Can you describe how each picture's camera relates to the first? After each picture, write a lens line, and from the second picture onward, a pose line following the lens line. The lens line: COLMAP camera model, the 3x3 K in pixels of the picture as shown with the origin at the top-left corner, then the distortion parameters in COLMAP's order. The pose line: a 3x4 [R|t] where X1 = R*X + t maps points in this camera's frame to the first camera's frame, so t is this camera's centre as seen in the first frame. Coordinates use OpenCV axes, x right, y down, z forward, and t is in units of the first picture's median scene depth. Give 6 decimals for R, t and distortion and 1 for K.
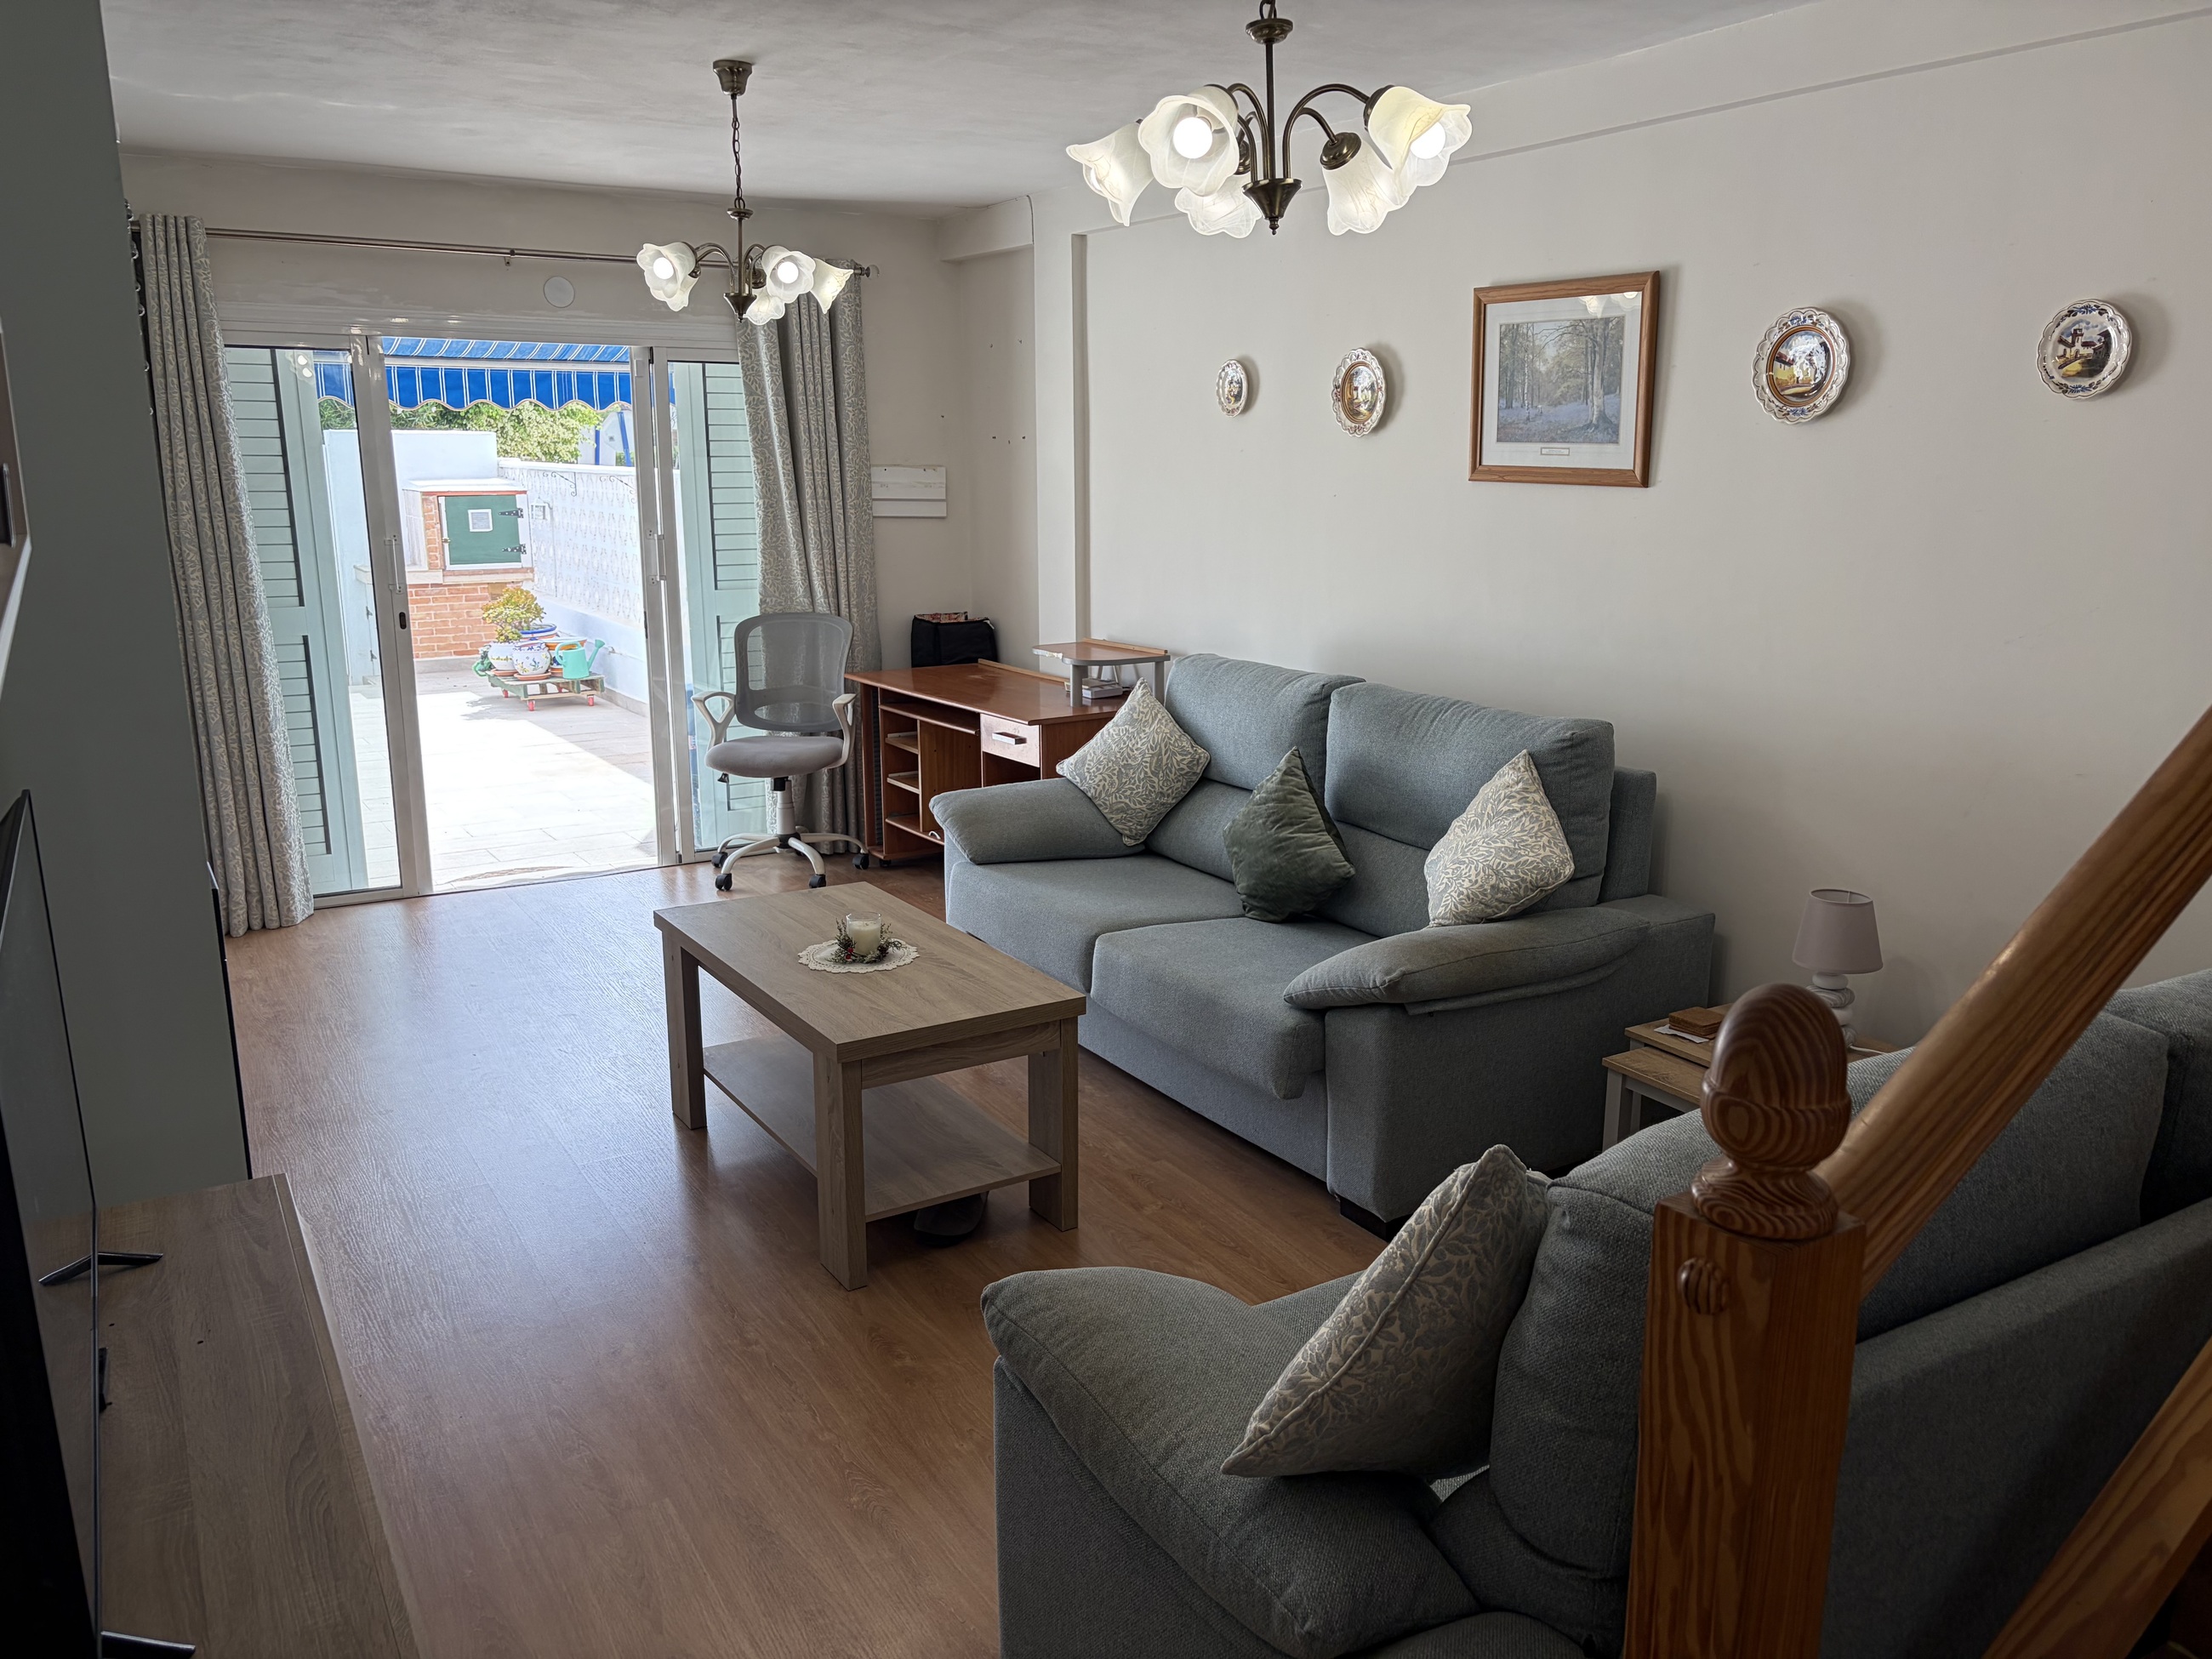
lens RADIAL K [[1666.9, 0, 1104.5], [0, 1666.9, 828.4], [0, 0, 1]] dist [0.048431, -0.052478]
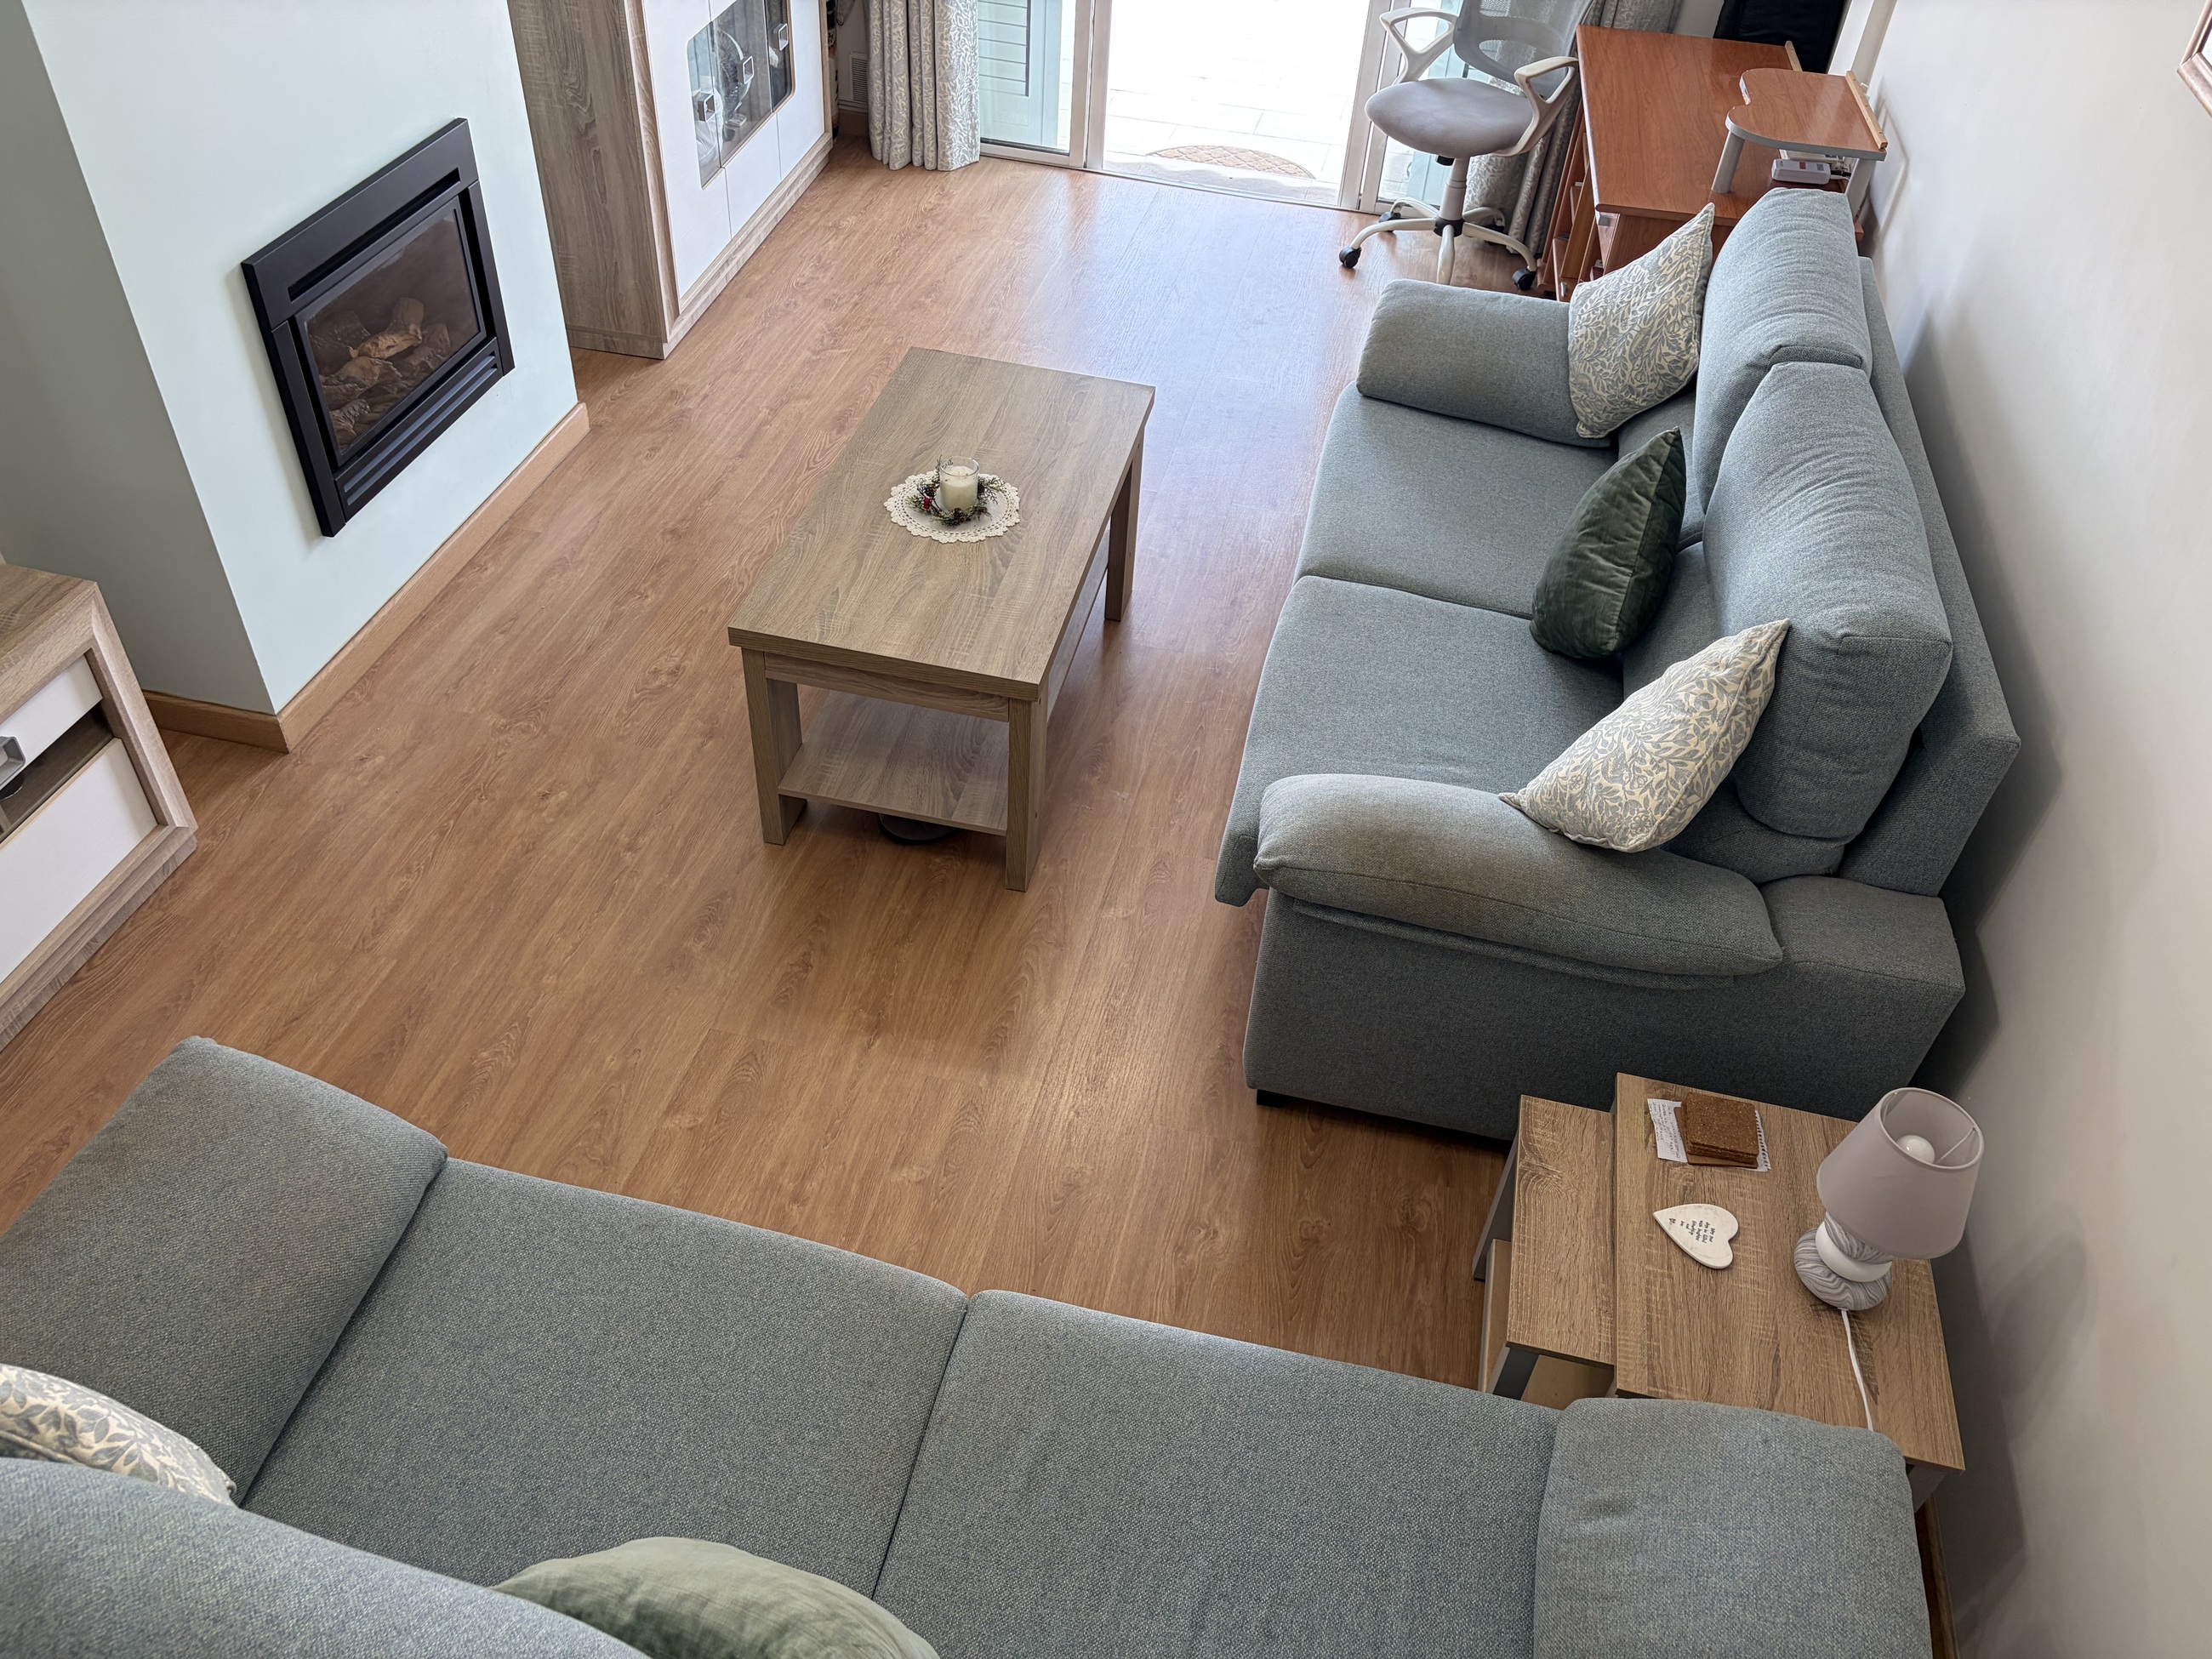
lens RADIAL K [[1666.9, 0, 1113.4], [0, 1666.9, 828.8], [0, 0, 1]] dist [0.048431, -0.052478]
pose [[0.729551, 0.490713, -0.476399, 0.257825], [-0.214757, 0.825699, 0.521633, -0.161203], [0.649334, -0.278248, 0.707774, 0.245281]]
